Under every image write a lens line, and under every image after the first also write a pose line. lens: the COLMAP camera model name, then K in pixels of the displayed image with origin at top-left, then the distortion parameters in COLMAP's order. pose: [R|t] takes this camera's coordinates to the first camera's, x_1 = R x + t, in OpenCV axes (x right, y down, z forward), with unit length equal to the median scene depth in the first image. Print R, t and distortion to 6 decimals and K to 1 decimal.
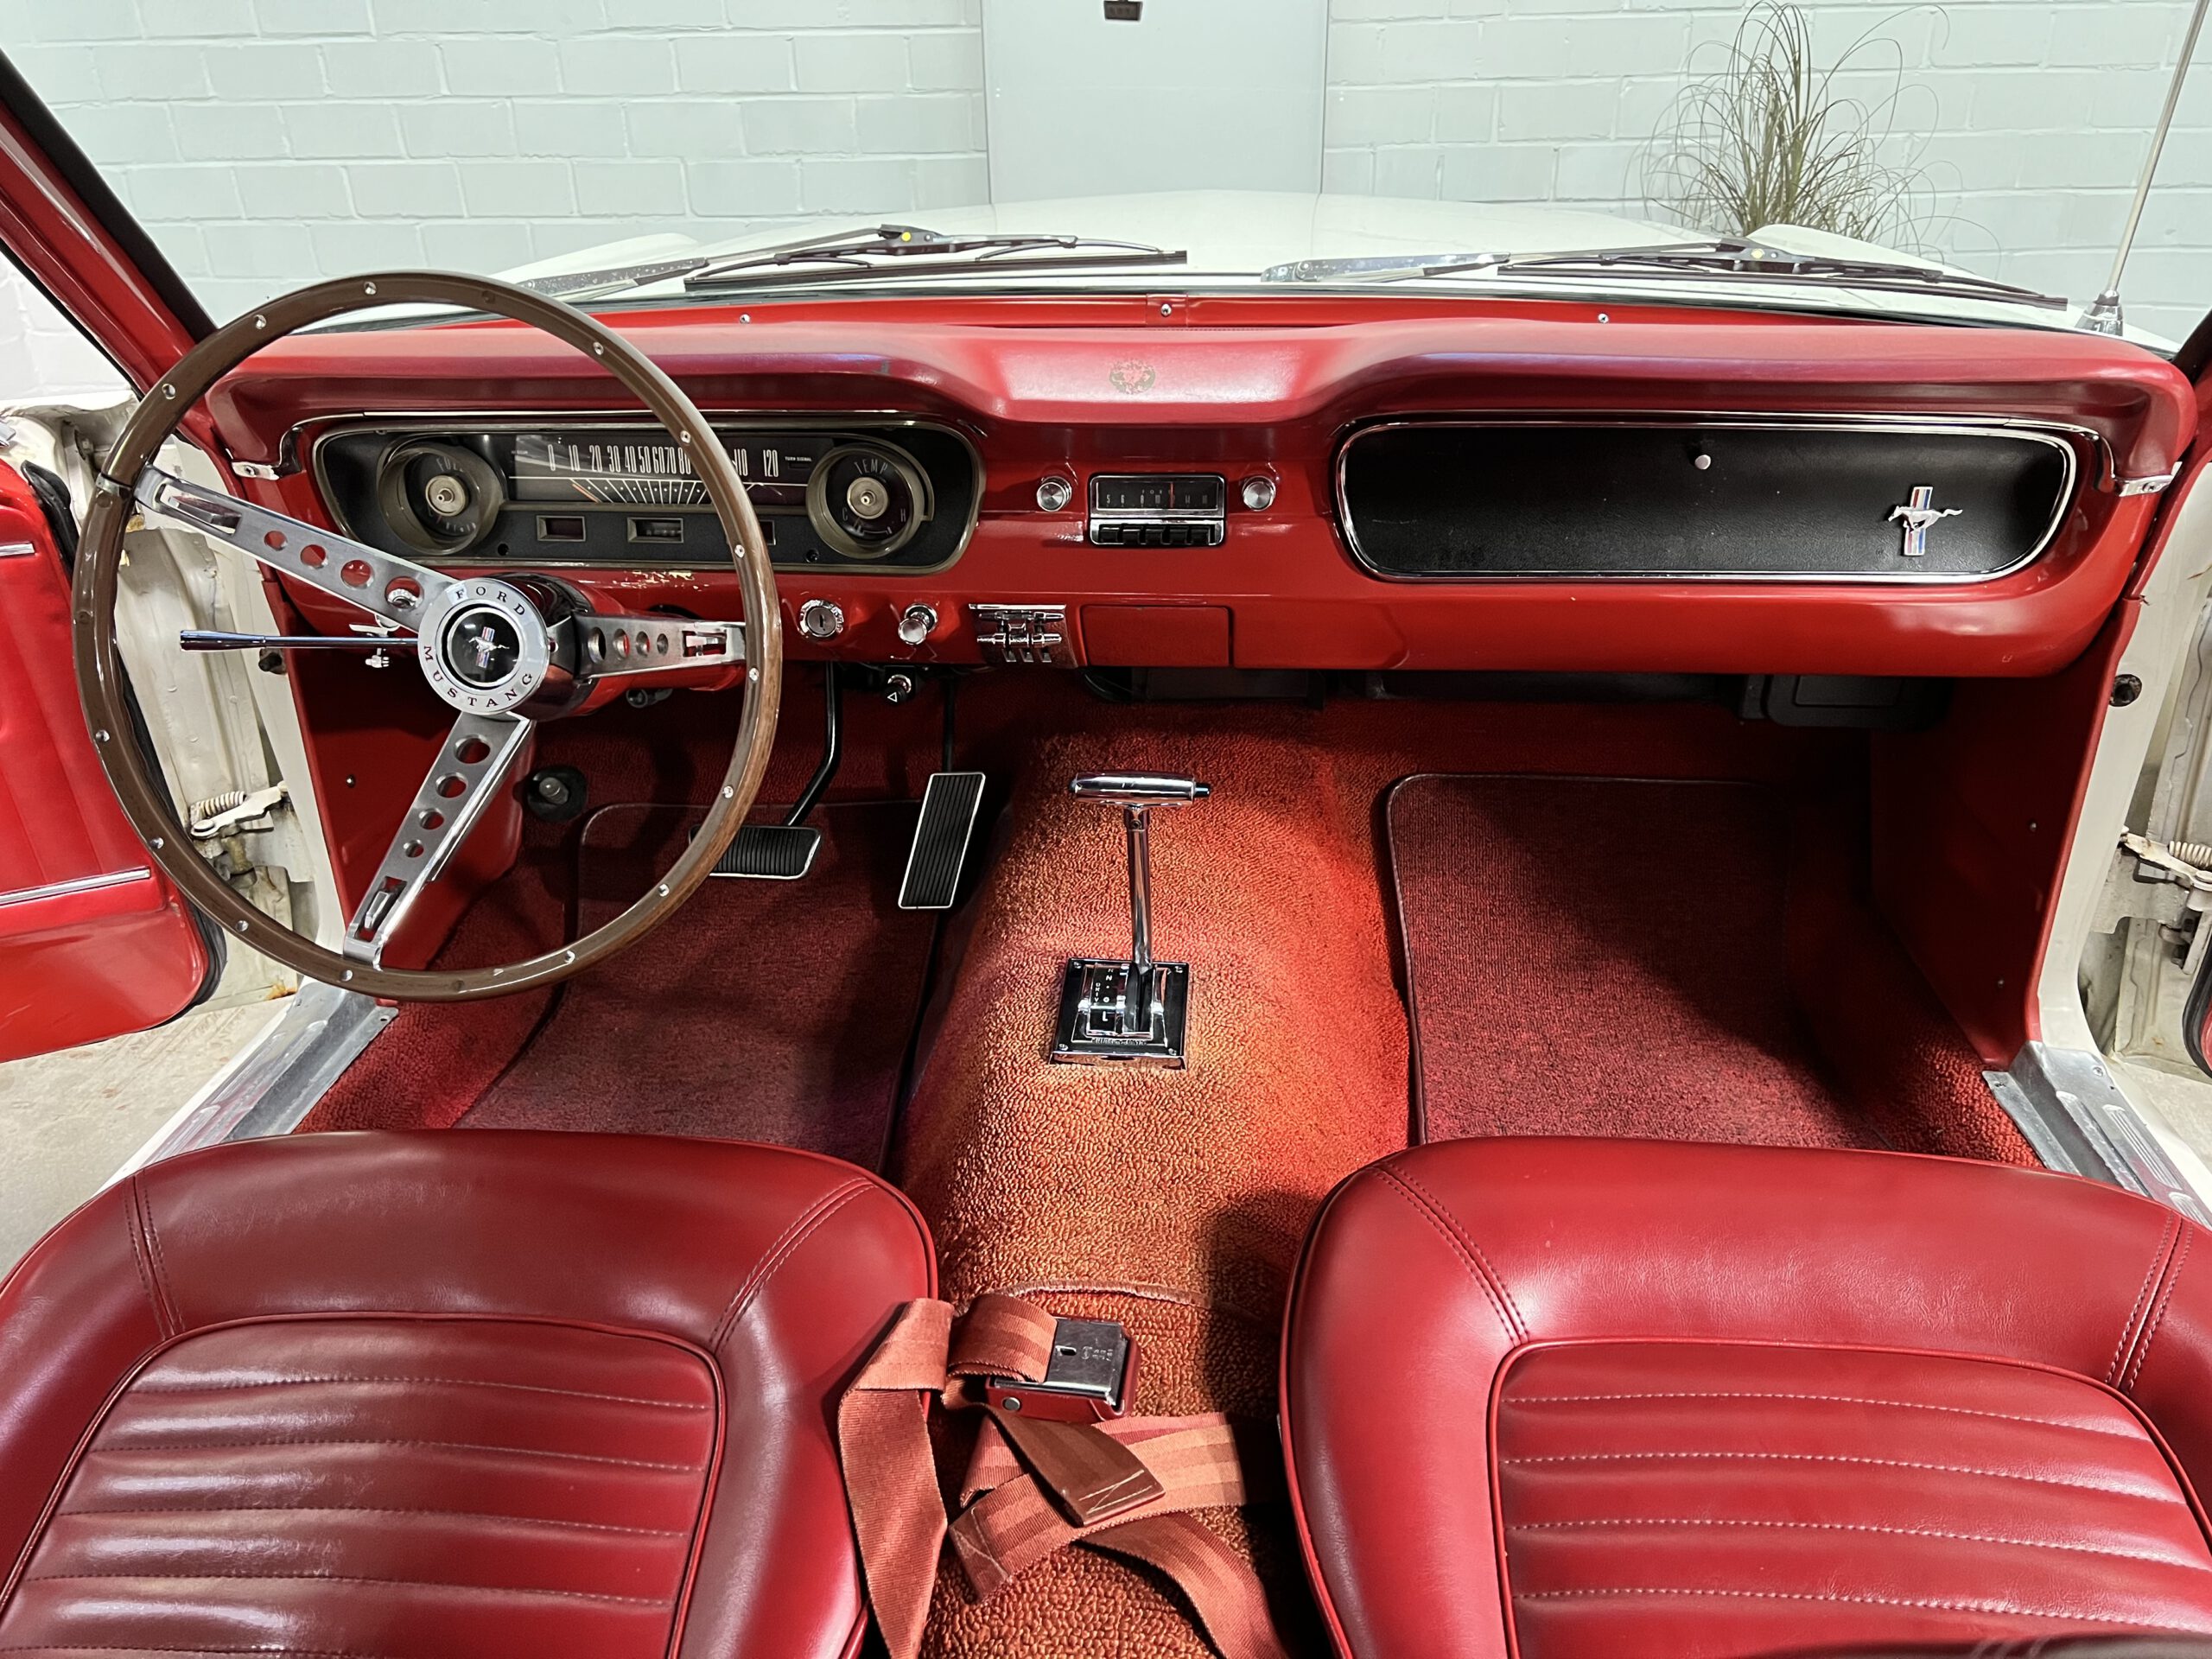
lens RADIAL K [[1646.5, 0, 1106.0], [0, 1646.5, 829.5], [0, 0, 1]] dist [0.004907, -0.004606]
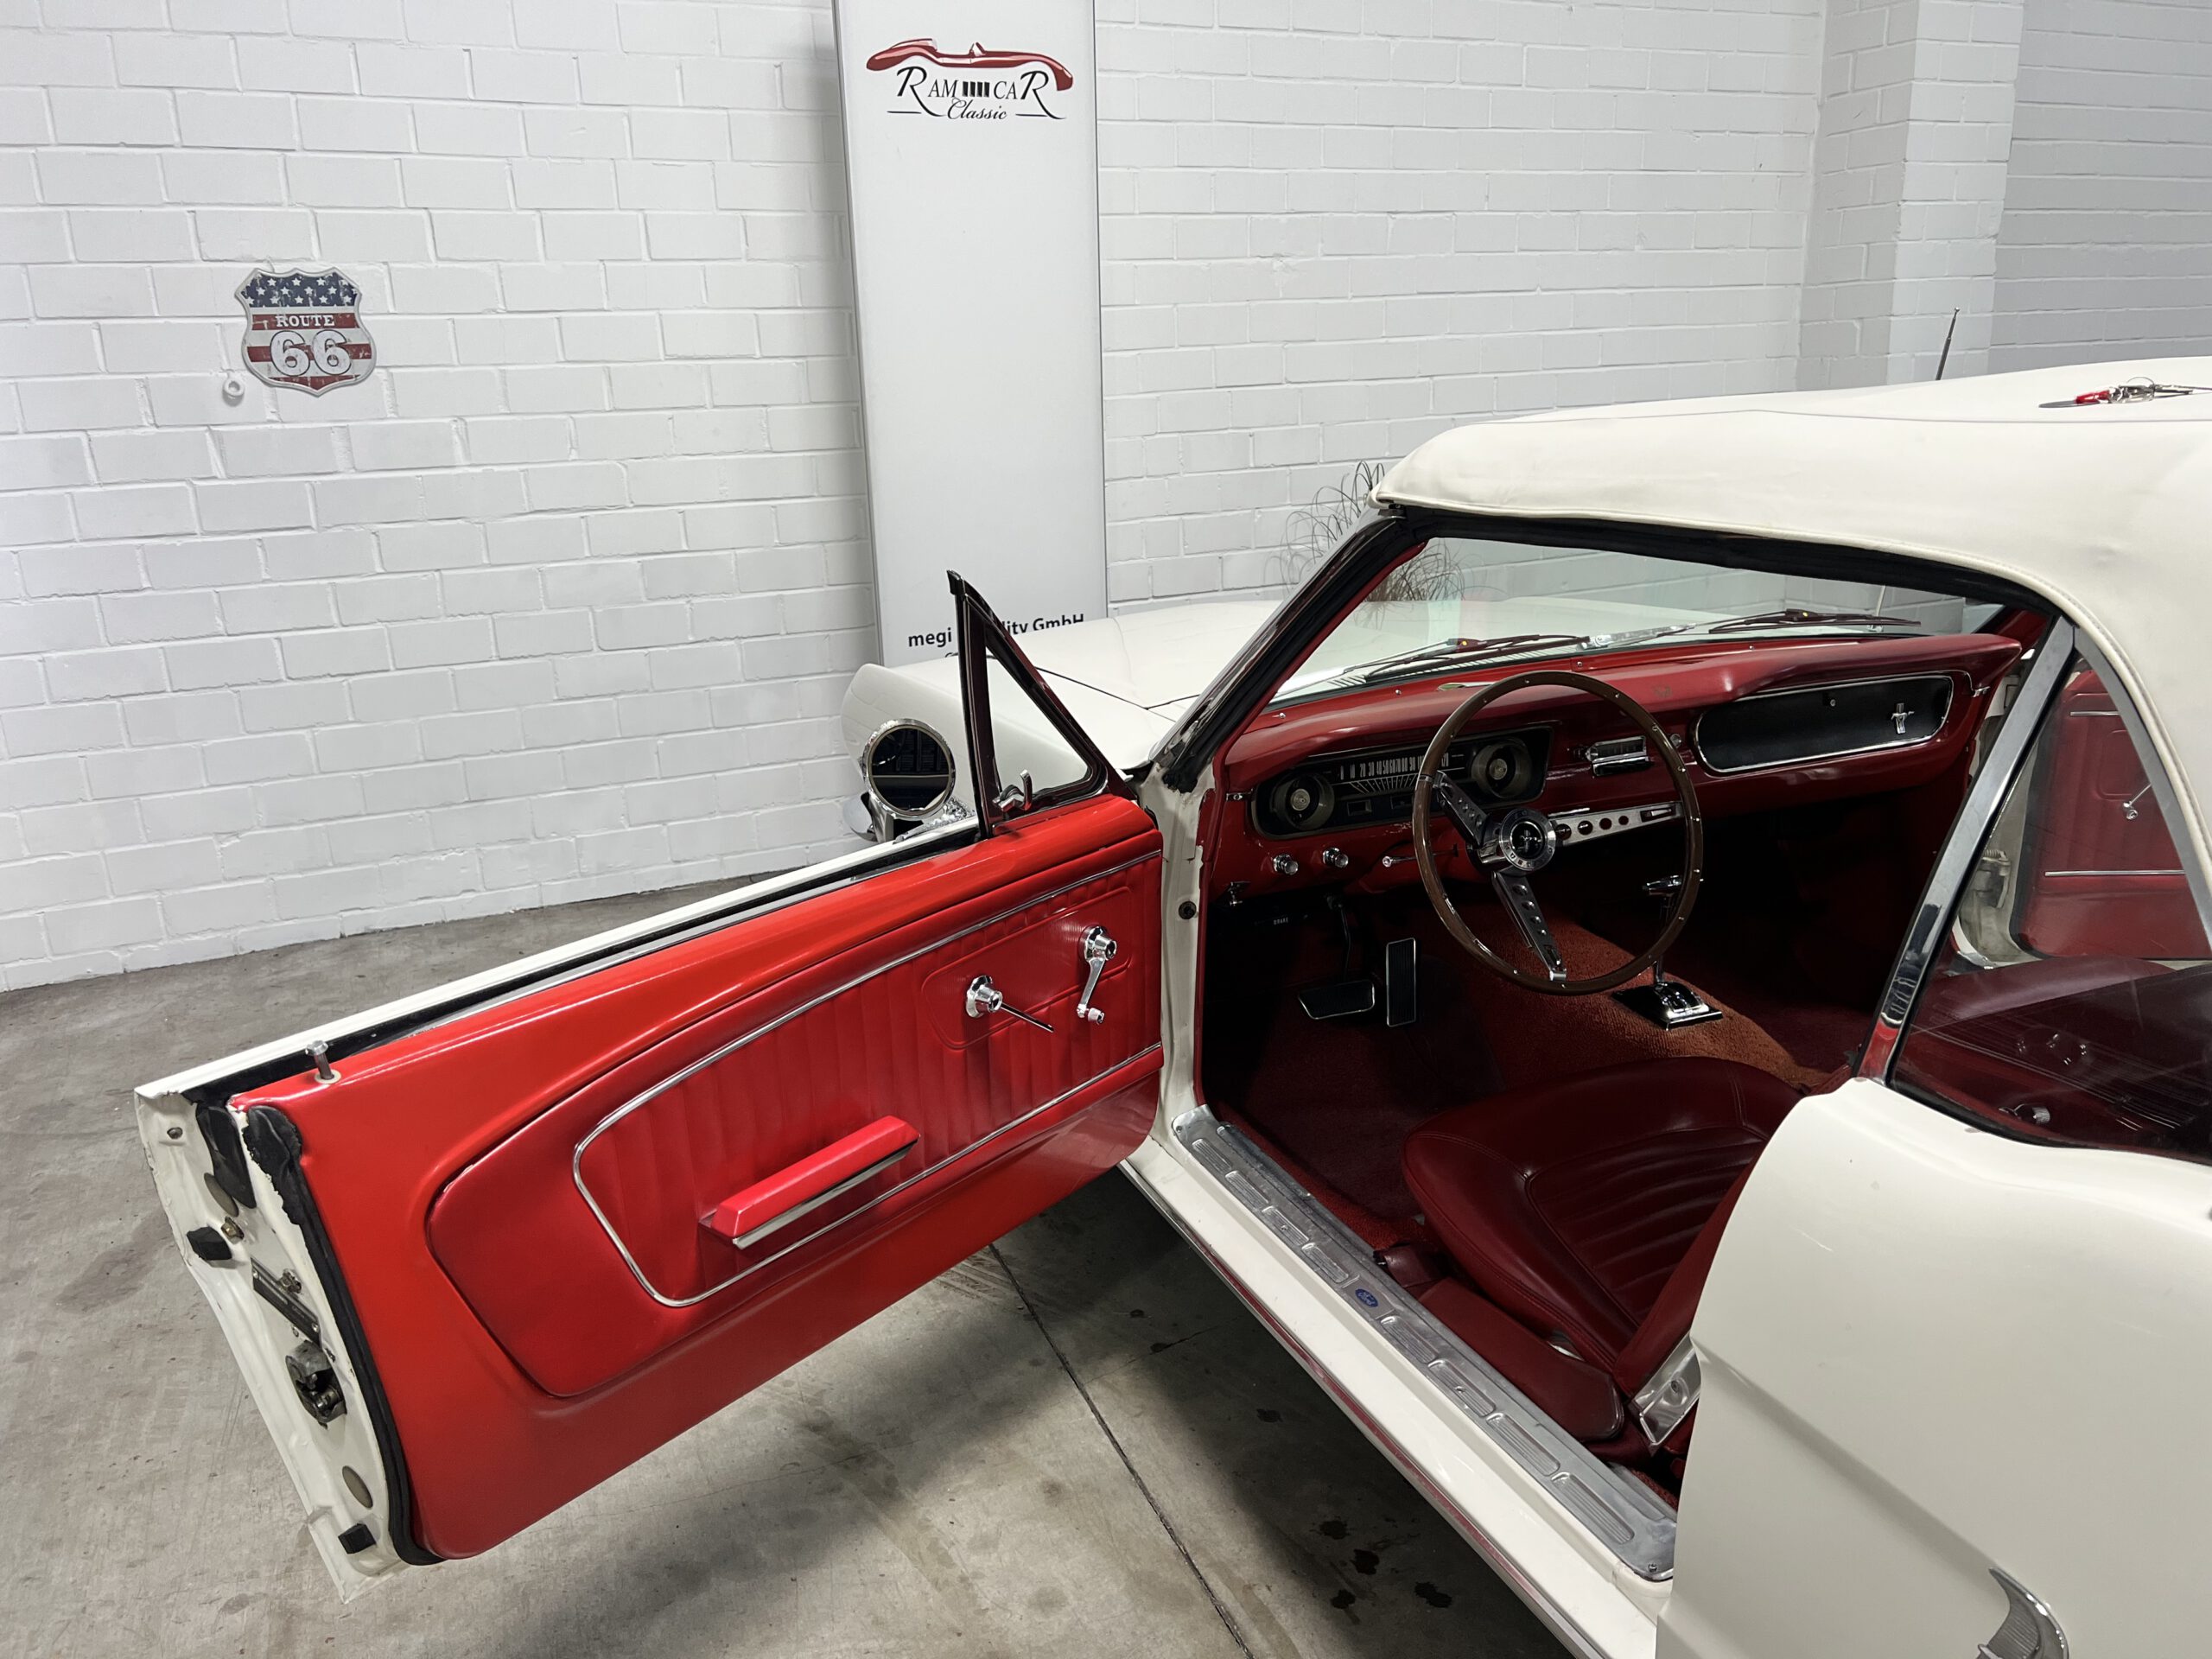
lens RADIAL K [[1612.4, 0, 1100.0], [0, 1612.4, 877.9], [0, 0, 1]] dist [0.031684, -0.005552]
pose [[0.894350, -0.152703, 0.420499, -1.349922], [0.225277, 0.965795, -0.128413, 0.060411], [-0.386507, 0.209575, 0.898160, -0.500439]]
